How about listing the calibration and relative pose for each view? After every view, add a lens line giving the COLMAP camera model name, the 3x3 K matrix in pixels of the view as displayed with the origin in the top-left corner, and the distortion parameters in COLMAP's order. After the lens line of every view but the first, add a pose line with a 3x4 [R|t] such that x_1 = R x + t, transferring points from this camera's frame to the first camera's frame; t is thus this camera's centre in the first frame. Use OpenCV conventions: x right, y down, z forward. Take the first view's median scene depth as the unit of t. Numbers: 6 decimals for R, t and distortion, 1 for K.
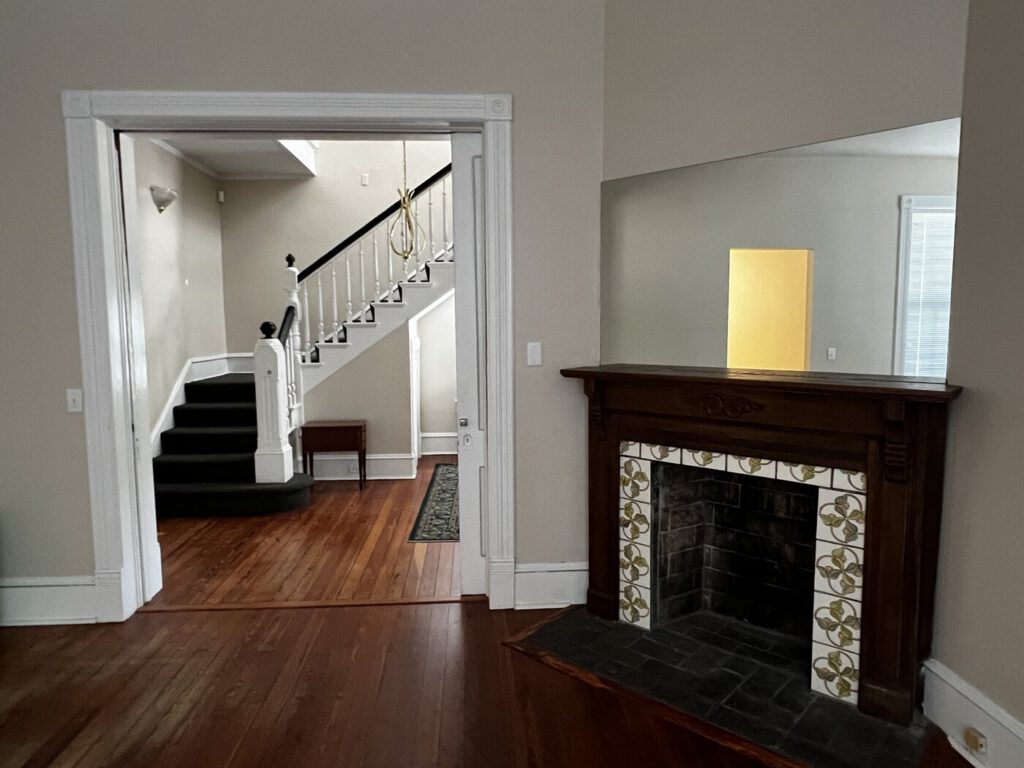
lens RADIAL K [[628.6, 0, 511.4], [0, 628.6, 382.6], [0, 0, 1]] dist [0.001925, -0.001609]
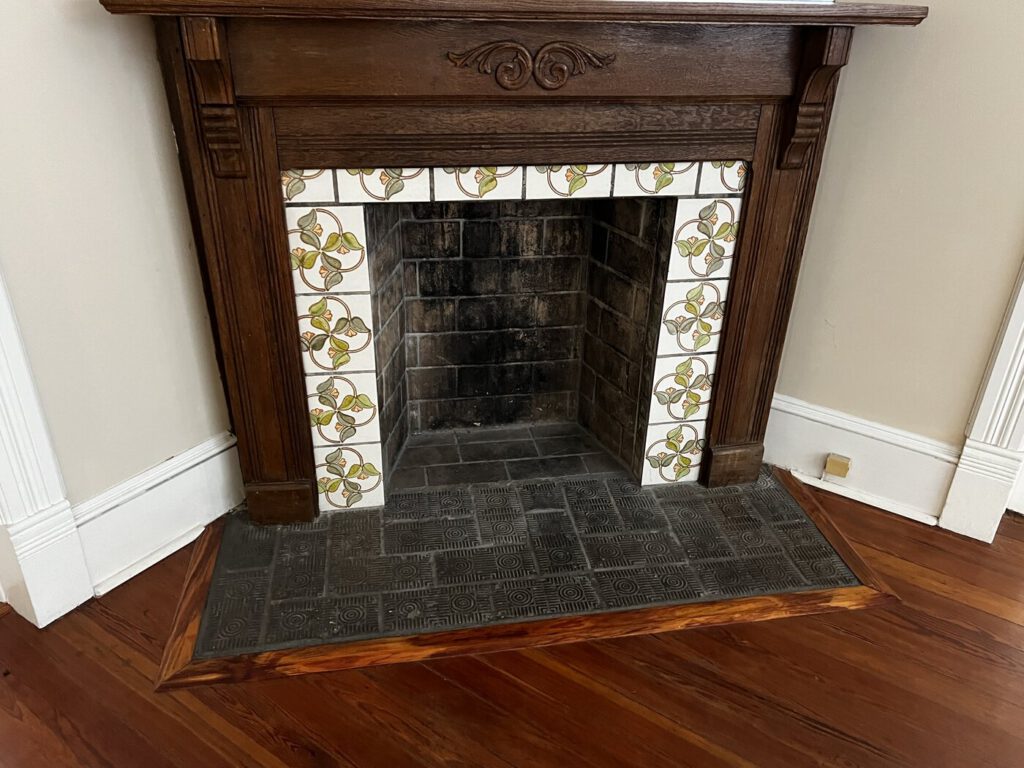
lens RADIAL K [[769.2, 0, 511.5], [0, 769.2, 385.4], [0, 0, 1]] dist [0.033145, -0.013713]
pose [[0.620840, -0.343385, 0.704730, -0.167290], [0.050029, 0.914485, 0.401515, 0.019965], [-0.782339, -0.214020, 0.584928, 0.538628]]
